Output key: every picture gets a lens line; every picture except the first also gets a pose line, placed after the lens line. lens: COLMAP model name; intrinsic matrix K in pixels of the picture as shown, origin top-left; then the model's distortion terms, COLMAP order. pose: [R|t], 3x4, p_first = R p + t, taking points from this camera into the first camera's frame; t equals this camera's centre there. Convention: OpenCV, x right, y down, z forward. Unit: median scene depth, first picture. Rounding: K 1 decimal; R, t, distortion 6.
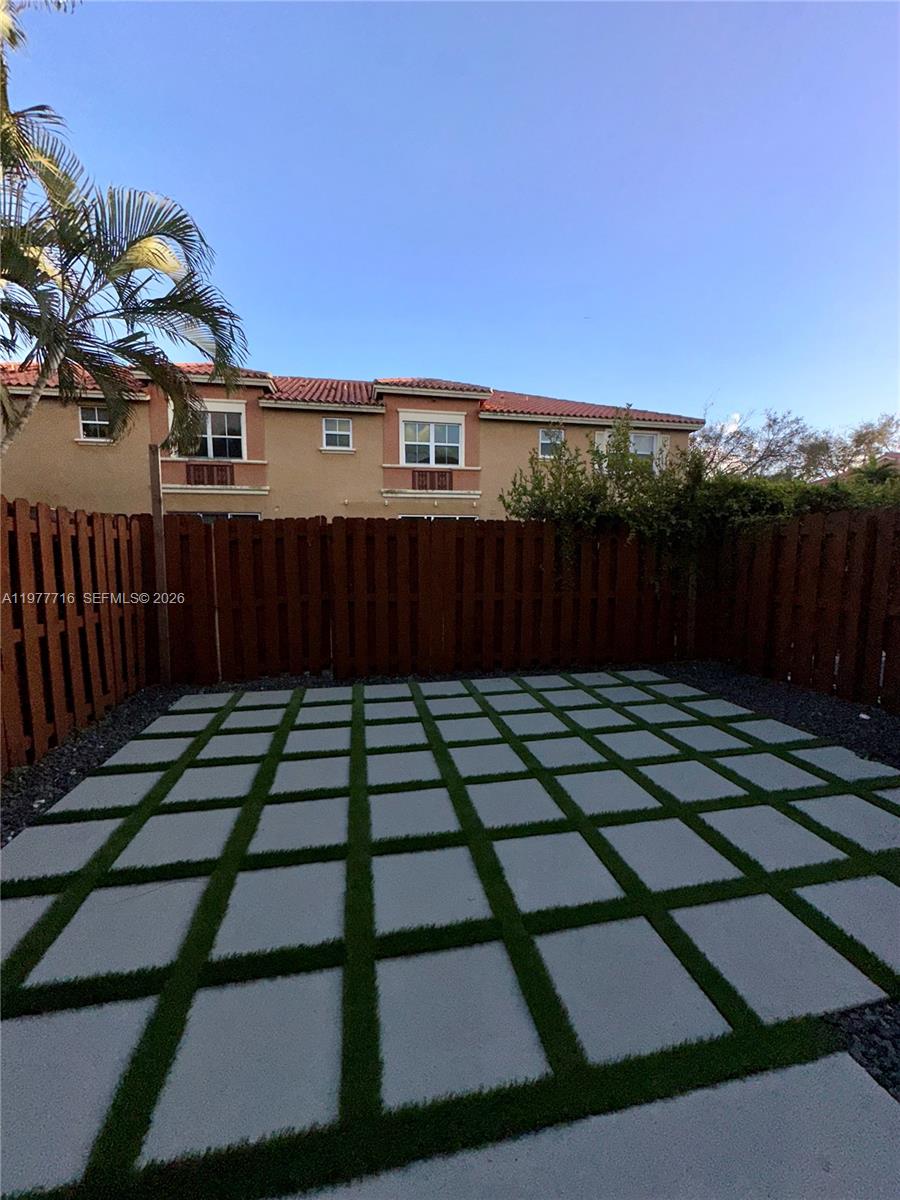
lens RADIAL K [[478.6, 0, 450.0], [0, 478.6, 600.0], [0, 0, 1]] dist [-0.005073, 0.000311]
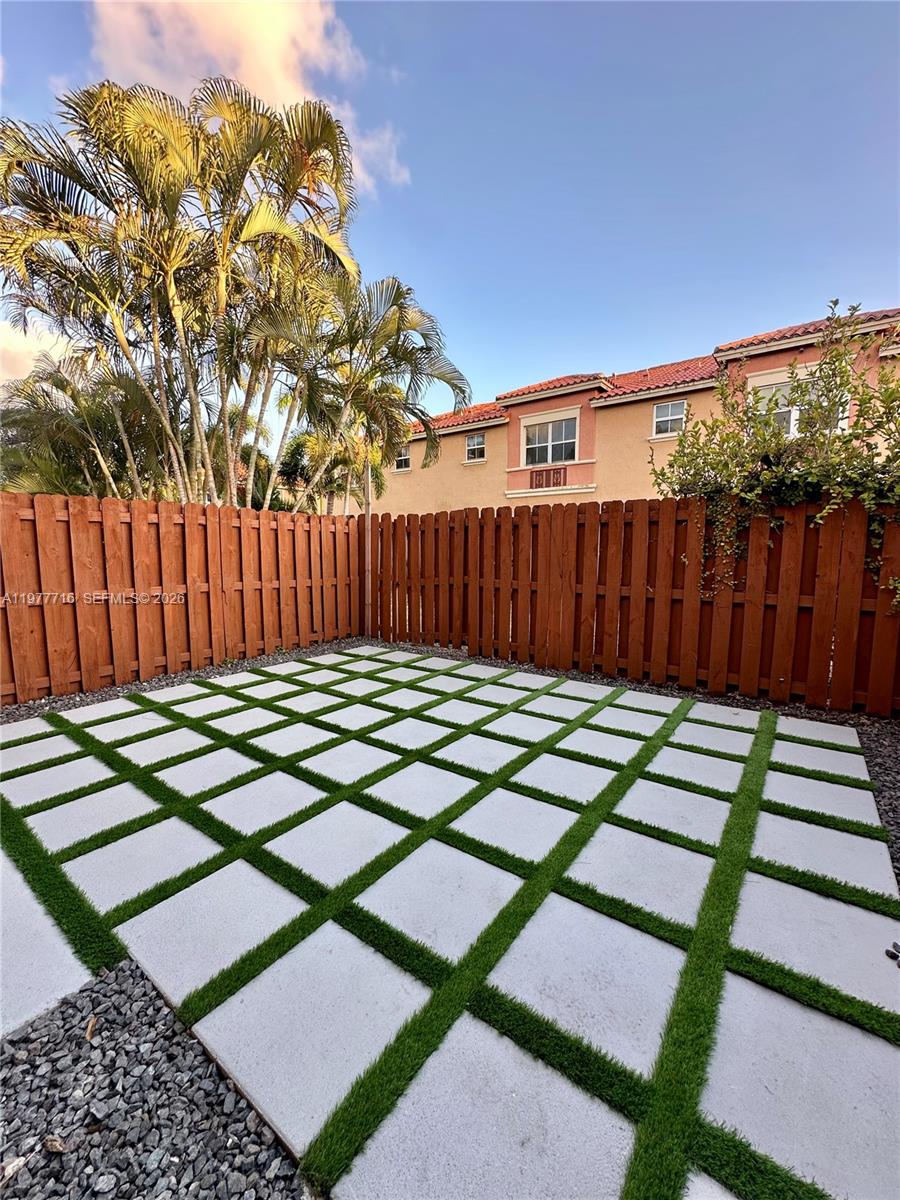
lens RADIAL K [[486.0, 0, 449.3], [0, 486.0, 592.9], [0, 0, 1]] dist [0.002494, 0.000396]
pose [[0.673241, 0.068691, -0.736225, 0.522959], [-0.081688, 0.996490, 0.018275, 0.005134], [0.734897, 0.047837, 0.676490, 0.203022]]
